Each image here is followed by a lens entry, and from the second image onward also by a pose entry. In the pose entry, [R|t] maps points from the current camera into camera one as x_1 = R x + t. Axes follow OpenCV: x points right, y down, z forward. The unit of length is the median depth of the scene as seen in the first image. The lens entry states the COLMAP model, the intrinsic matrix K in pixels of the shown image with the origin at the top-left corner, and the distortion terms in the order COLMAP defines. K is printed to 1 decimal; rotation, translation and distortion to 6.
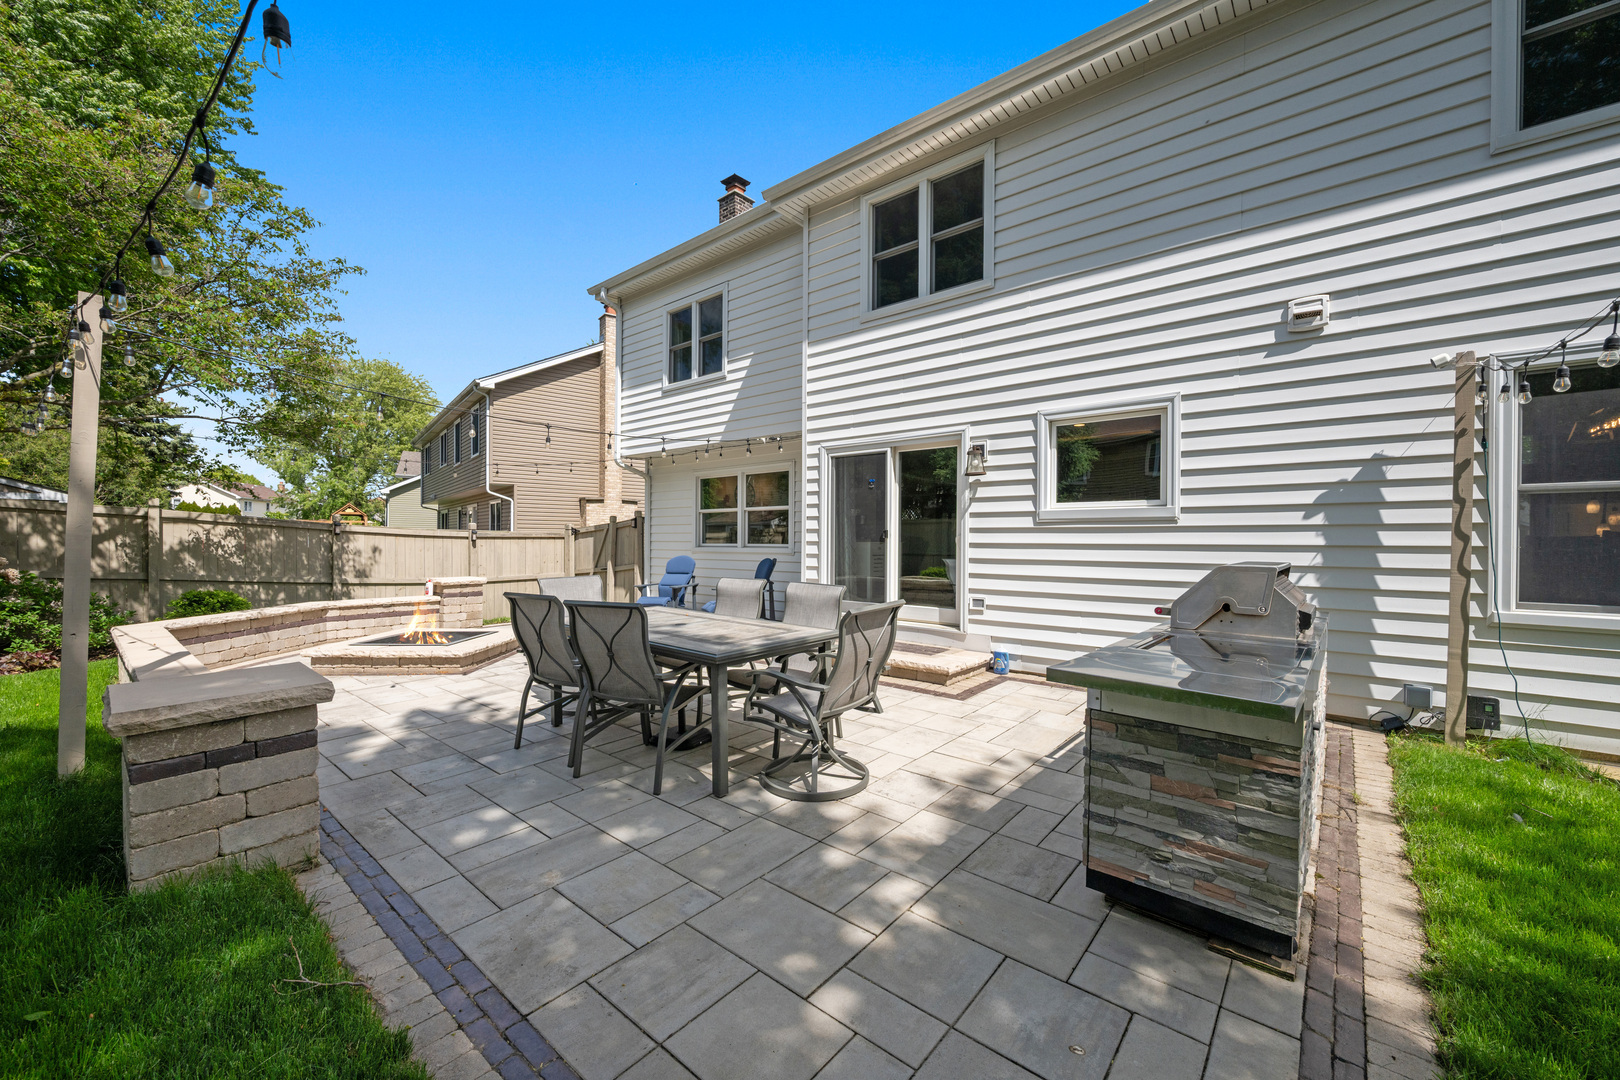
lens RADIAL K [[631.8, 0, 816.1], [0, 631.8, 550.3], [0, 0, 1]] dist [-0.005751, 0.000912]
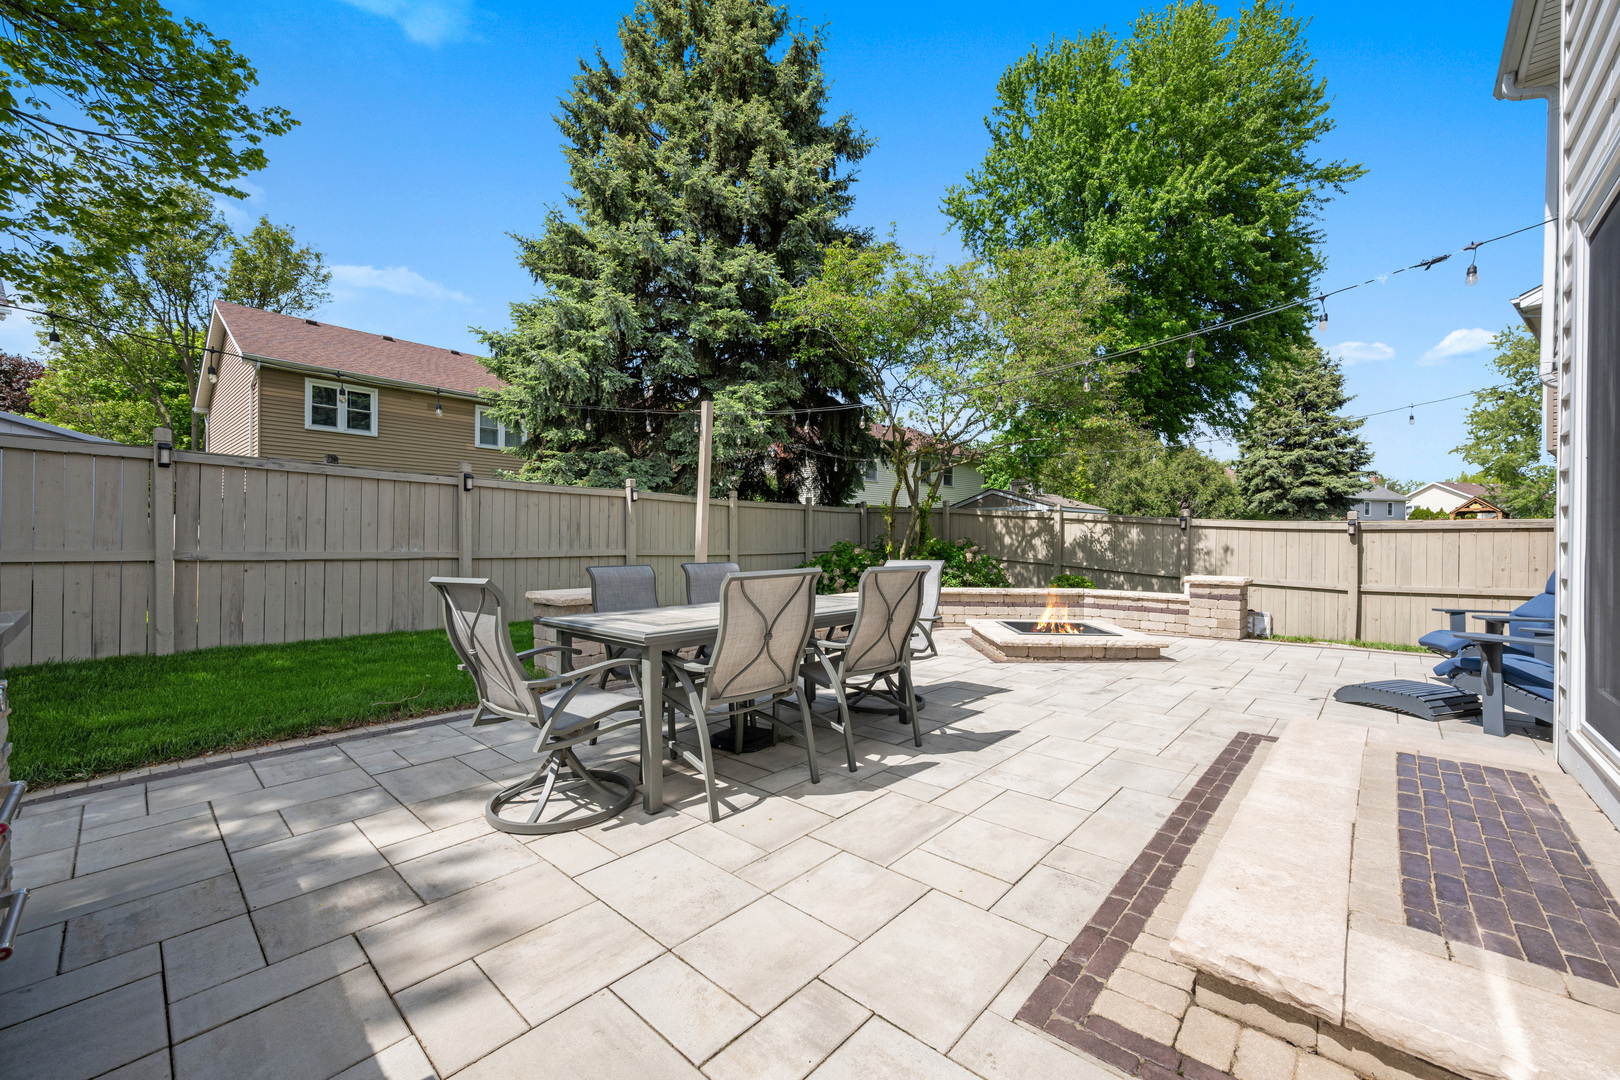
lens RADIAL K [[631.8, 0, 811.7], [0, 631.8, 532.9], [0, 0, 1]] dist [-0.005751, 0.000912]
pose [[-0.046030, -0.019547, -0.998749, 0.285487], [-0.021563, 0.999595, -0.018570, 0.011875], [0.998707, 0.020681, -0.046433, 0.490517]]
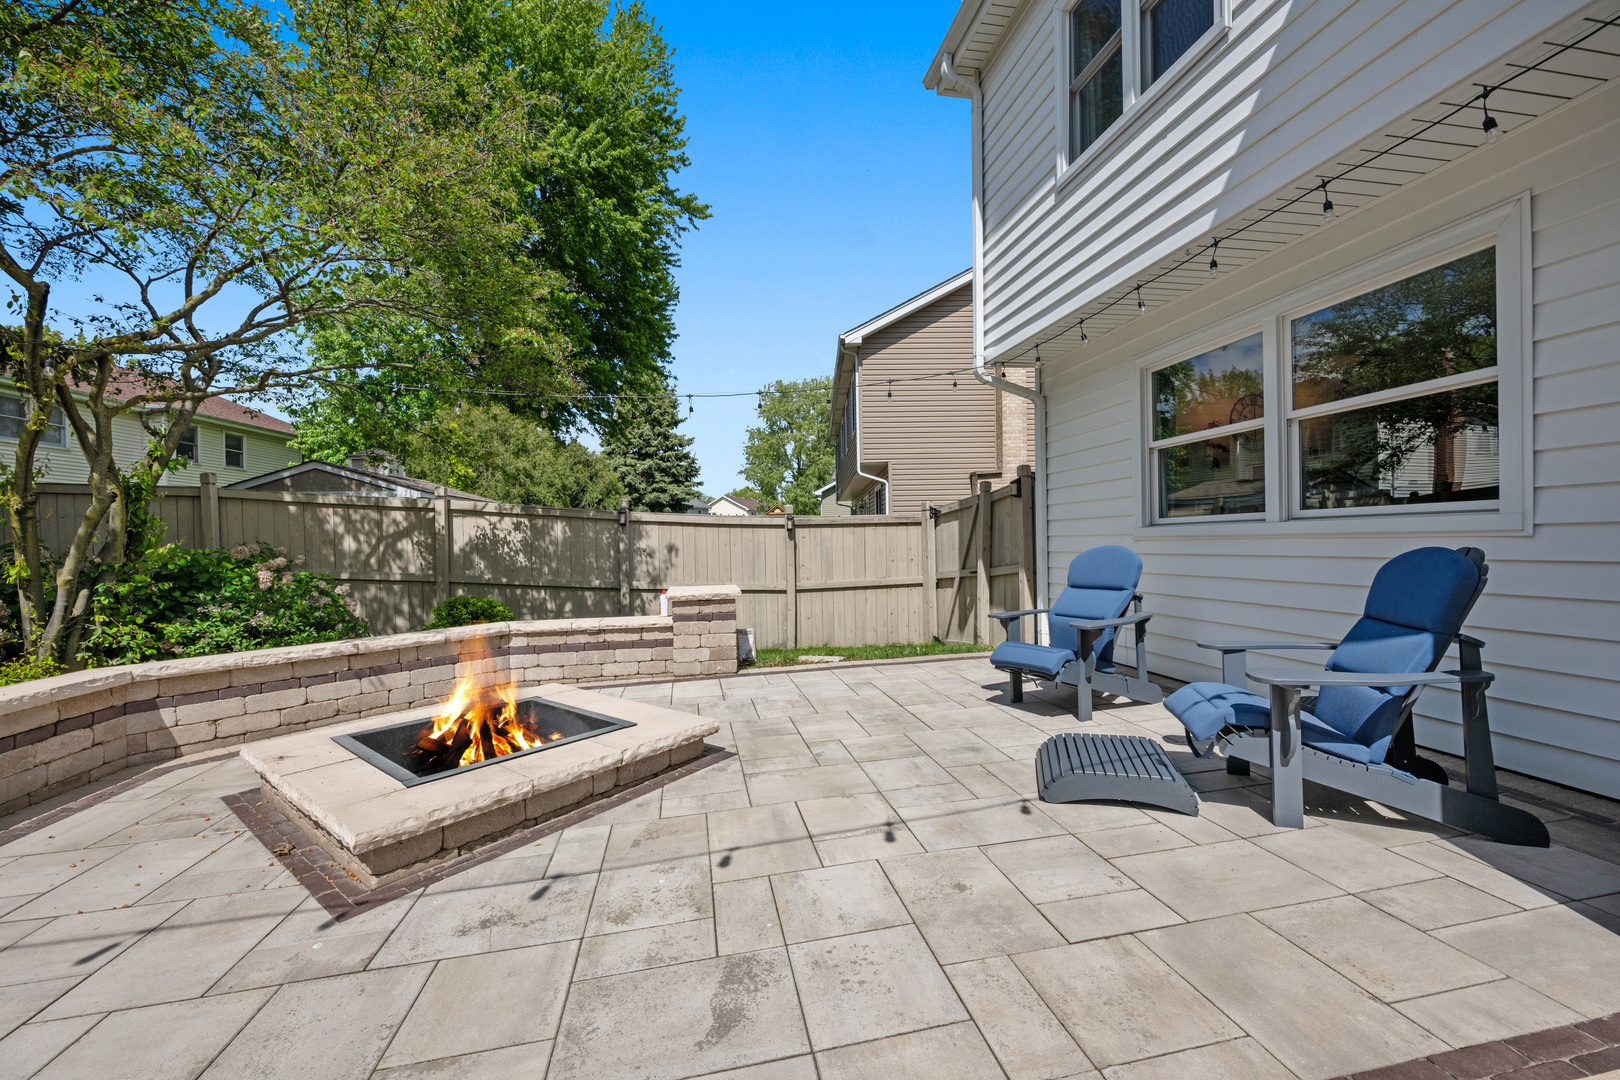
lens RADIAL K [[631.8, 0, 816.4], [0, 631.8, 546.5], [0, 0, 1]] dist [-0.005751, 0.000912]
pose [[0.784162, -0.015216, -0.620370, -0.109666], [0.014098, 0.999878, -0.006704, 0.009531], [0.620396, -0.003489, 0.784281, 0.584583]]
